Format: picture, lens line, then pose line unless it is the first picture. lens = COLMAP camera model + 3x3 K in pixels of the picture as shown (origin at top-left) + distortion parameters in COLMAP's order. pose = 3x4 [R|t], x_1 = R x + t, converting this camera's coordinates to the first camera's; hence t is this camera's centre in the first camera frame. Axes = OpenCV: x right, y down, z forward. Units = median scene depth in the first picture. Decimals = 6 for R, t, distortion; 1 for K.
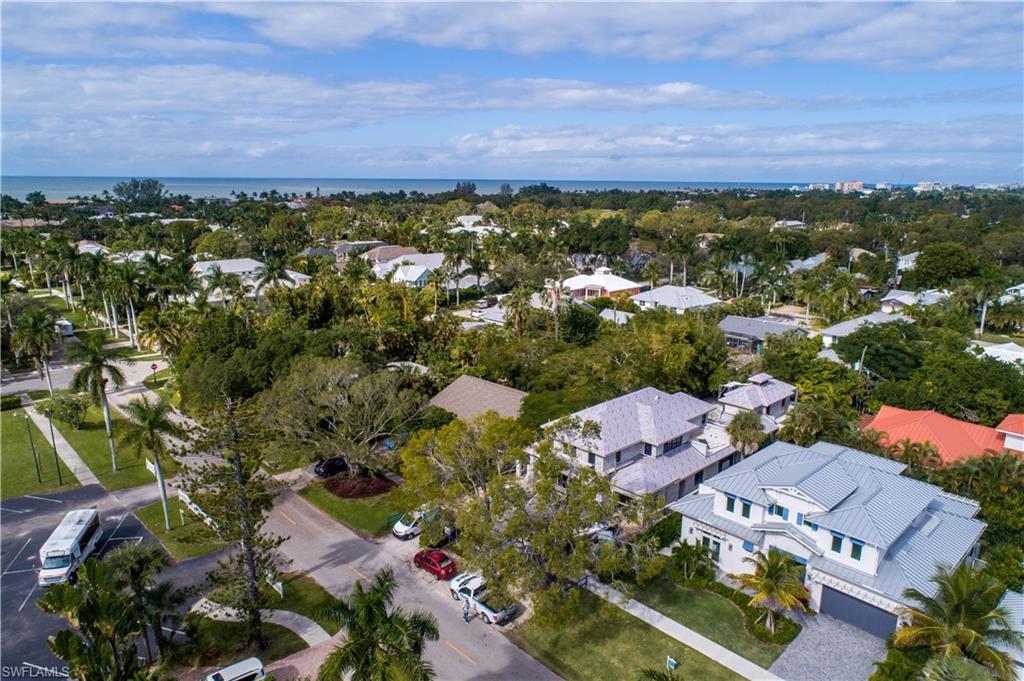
lens RADIAL K [[686.2, 0, 514.0], [0, 686.2, 341.3], [0, 0, 1]] dist [-0.009359, 0.008502]
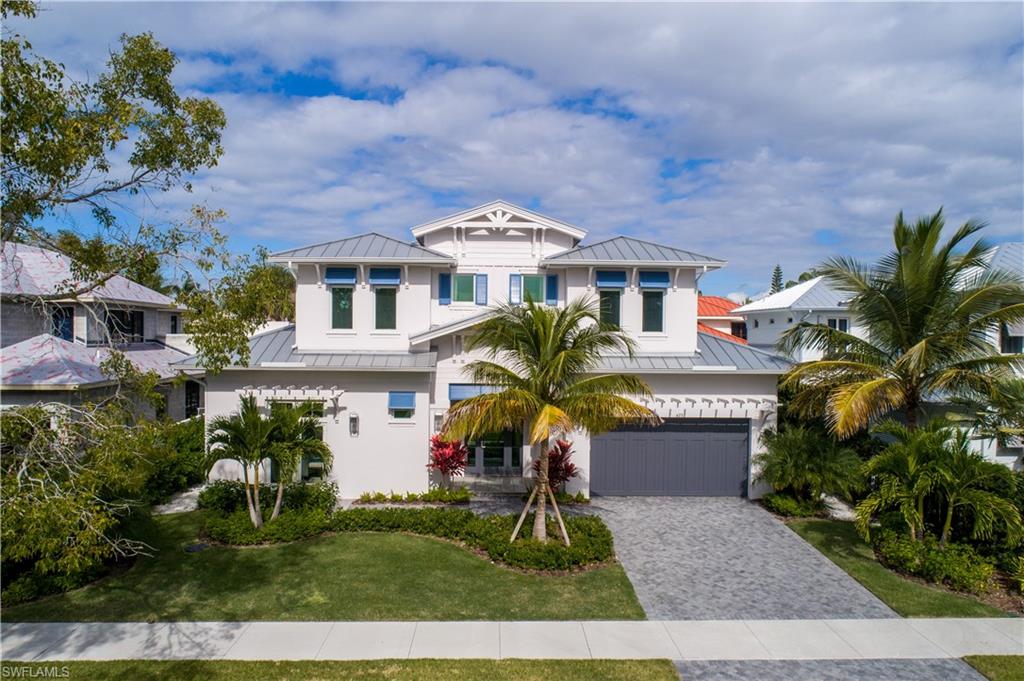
lens RADIAL K [[686.2, 0, 499.8], [0, 686.2, 348.2], [0, 0, 1]] dist [-0.009359, 0.008502]
pose [[0.667217, -0.009447, 0.744803, 0.089303], [0.167996, 0.976064, -0.138116, 0.340702], [-0.725671, 0.217277, 0.652834, 0.711635]]
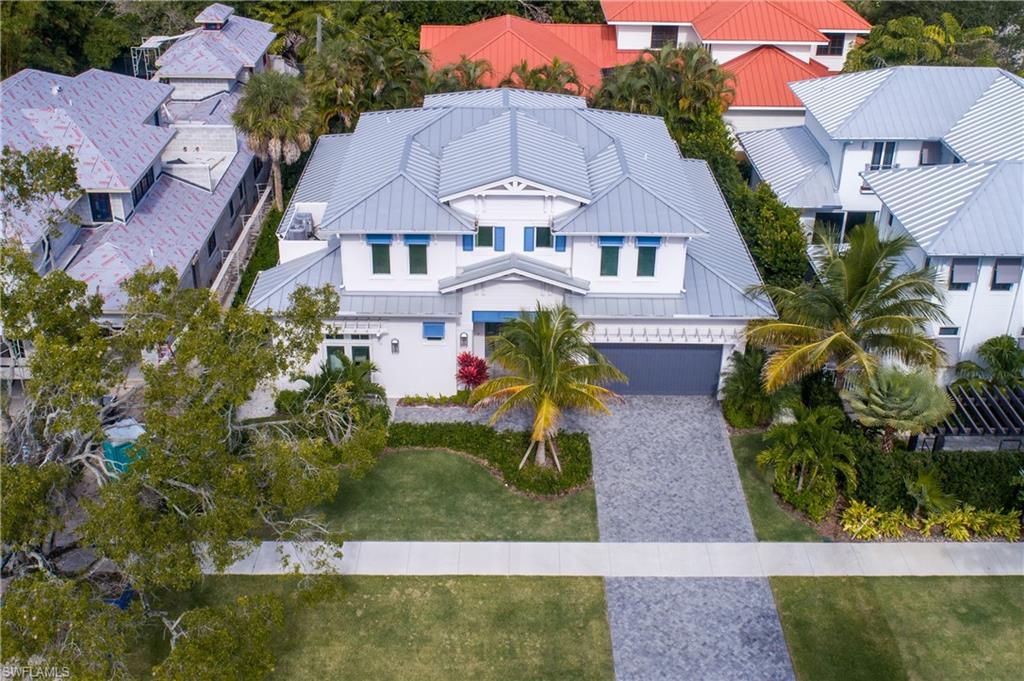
lens RADIAL K [[1126.3, 0, 513.0], [0, 1126.3, 295.5], [0, 0, 1]] dist [-0.002318, 0.000000]
pose [[0.680789, -0.326511, 0.655680, -0.127224], [0.159231, 0.939715, 0.302624, 0.050562], [-0.714963, -0.101618, 0.691738, 0.432390]]
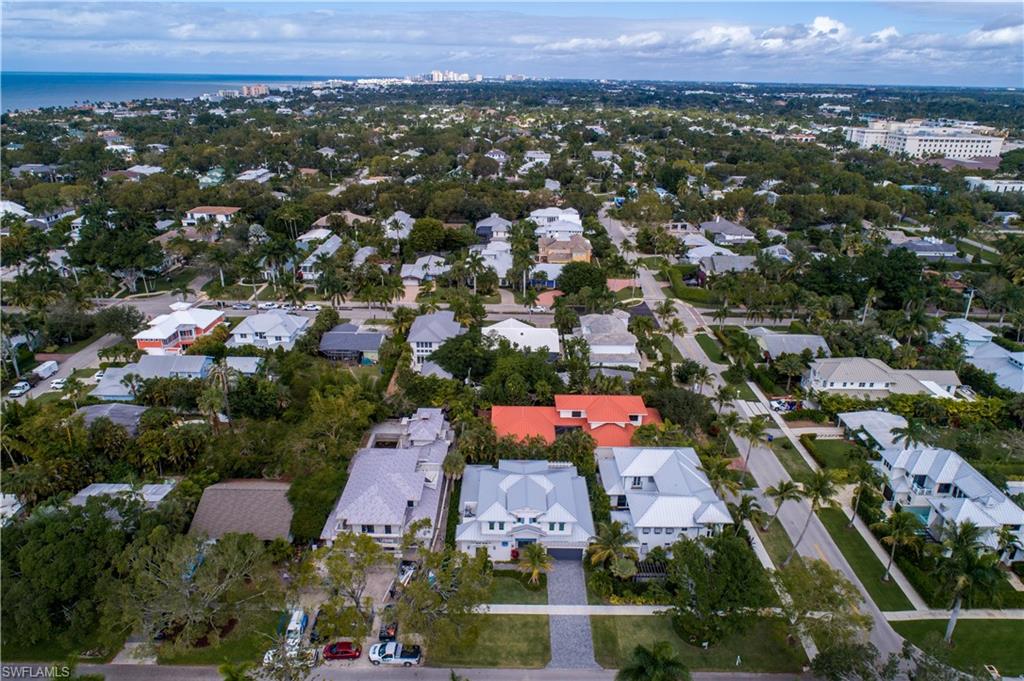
lens RADIAL K [[686.2, 0, 510.4], [0, 686.2, 347.4], [0, 0, 1]] dist [-0.009359, 0.008502]
pose [[0.687885, -0.266080, 0.675289, -0.725201], [0.154649, 0.962748, 0.221811, -0.592809], [-0.709153, -0.048148, 0.703409, -0.237047]]
